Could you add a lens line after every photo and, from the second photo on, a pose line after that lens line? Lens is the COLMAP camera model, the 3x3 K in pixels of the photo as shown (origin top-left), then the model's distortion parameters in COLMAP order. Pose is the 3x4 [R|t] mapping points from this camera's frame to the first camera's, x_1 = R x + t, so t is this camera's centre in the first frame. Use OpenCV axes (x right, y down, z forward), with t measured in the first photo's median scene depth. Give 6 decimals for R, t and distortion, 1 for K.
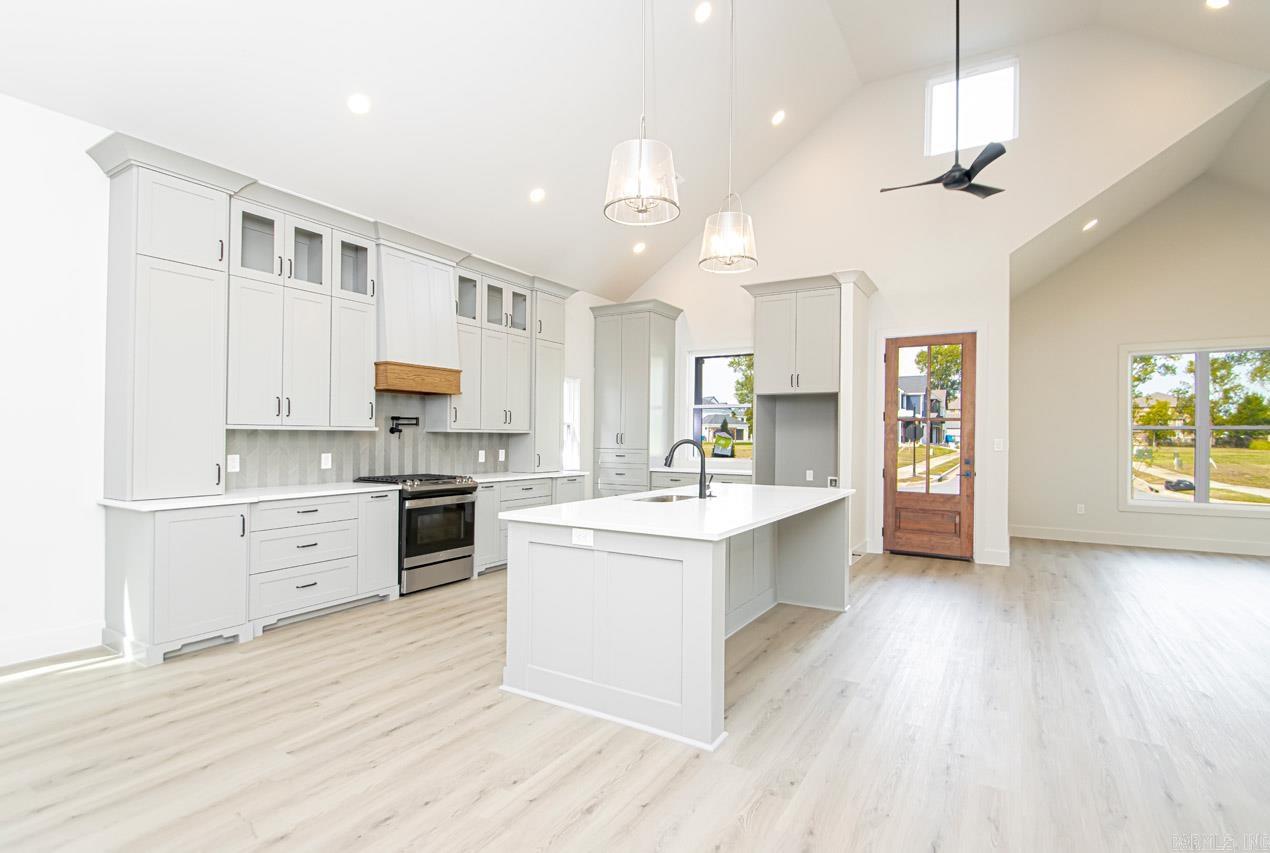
lens RADIAL K [[615.5, 0, 638.7], [0, 615.5, 442.8], [0, 0, 1]] dist [0.001640, -0.000580]
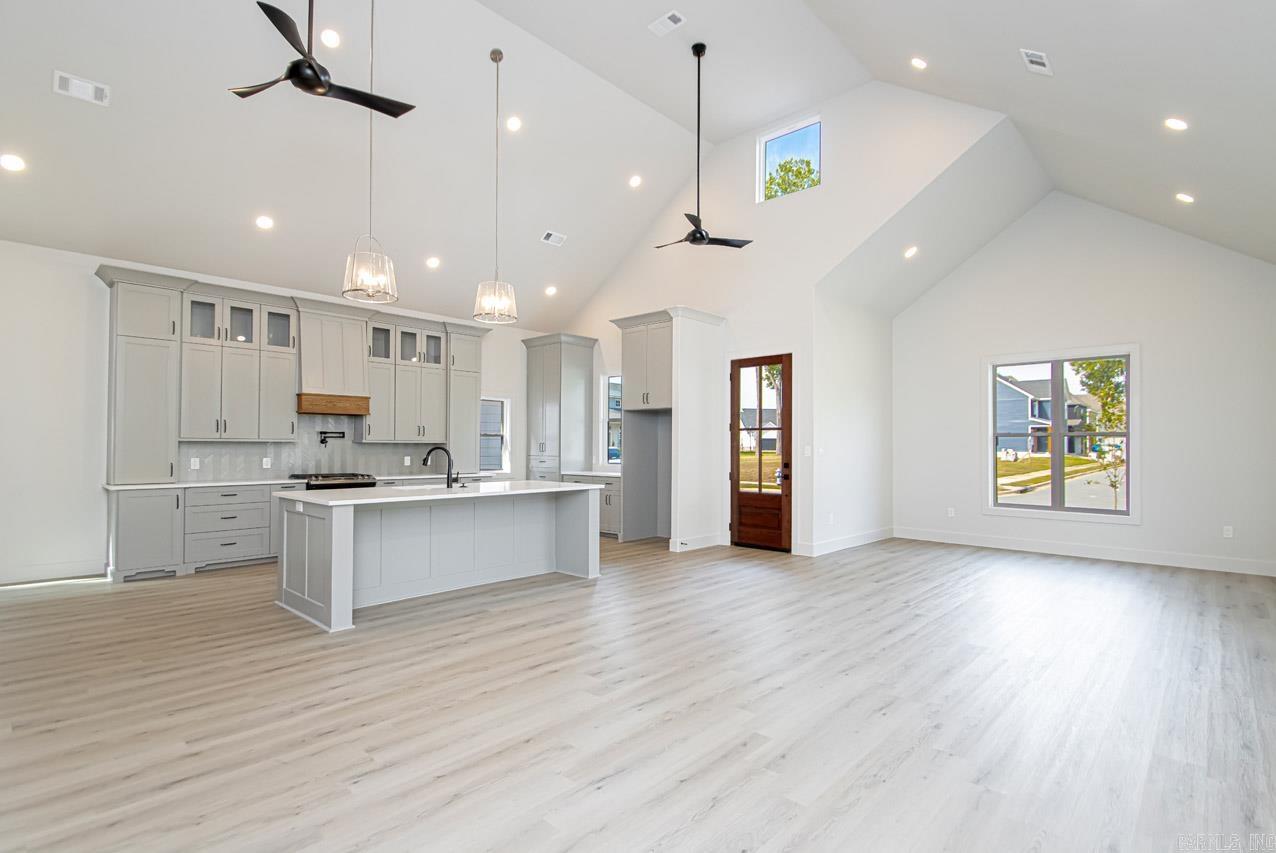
lens RADIAL K [[614.5, 0, 642.8], [0, 614.5, 450.1], [0, 0, 1]] dist [0.003420, -0.000192]
pose [[0.978810, -0.002441, -0.204757, 0.582152], [0.001275, 0.999982, -0.005826, 0.008183], [0.204767, 0.005441, 0.978796, -0.208367]]
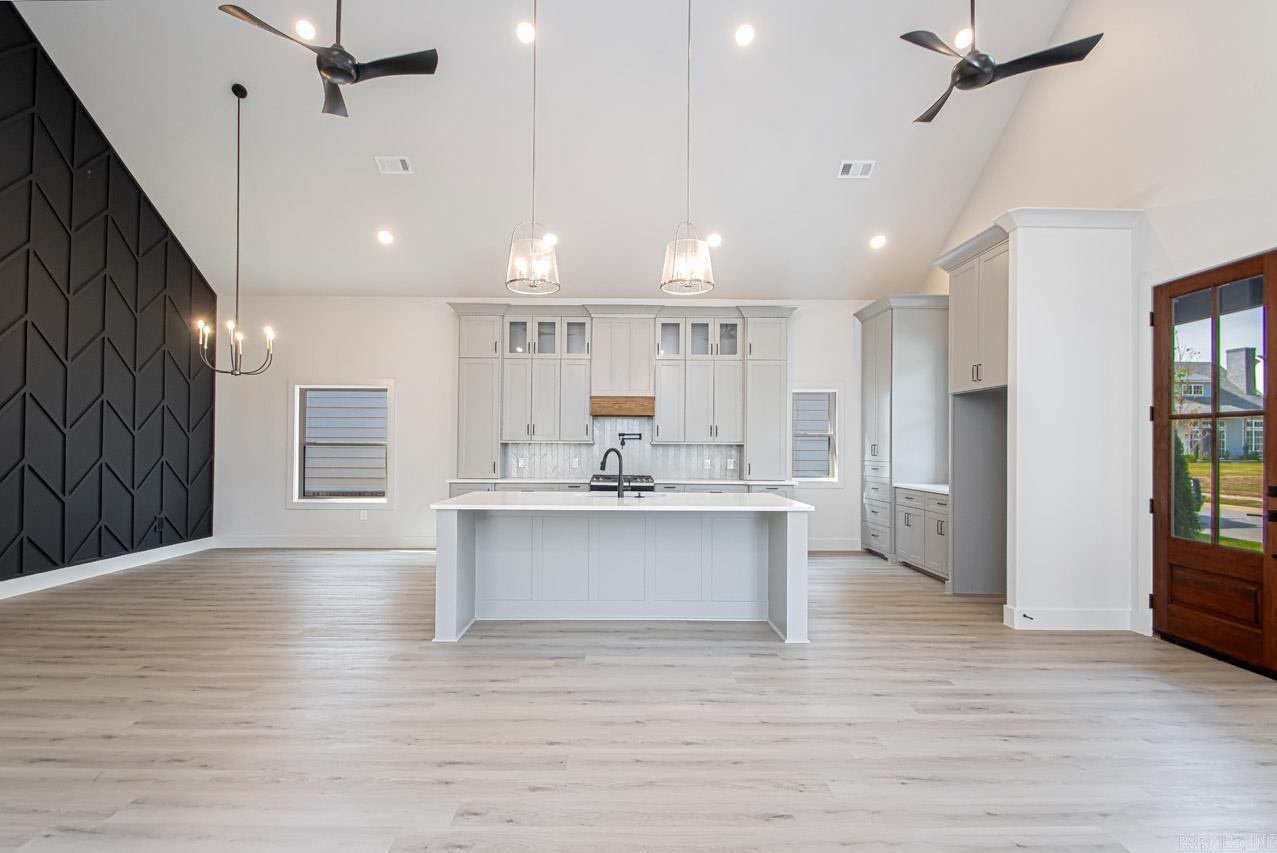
lens RADIAL K [[618.9, 0, 642.2], [0, 618.9, 442.9], [0, 0, 1]] dist [0.001640, -0.000580]
pose [[0.523126, -0.009624, -0.852201, 0.811081], [-0.010296, 0.999792, -0.017611, 0.003414], [0.852193, 0.017987, 0.522918, 0.294811]]
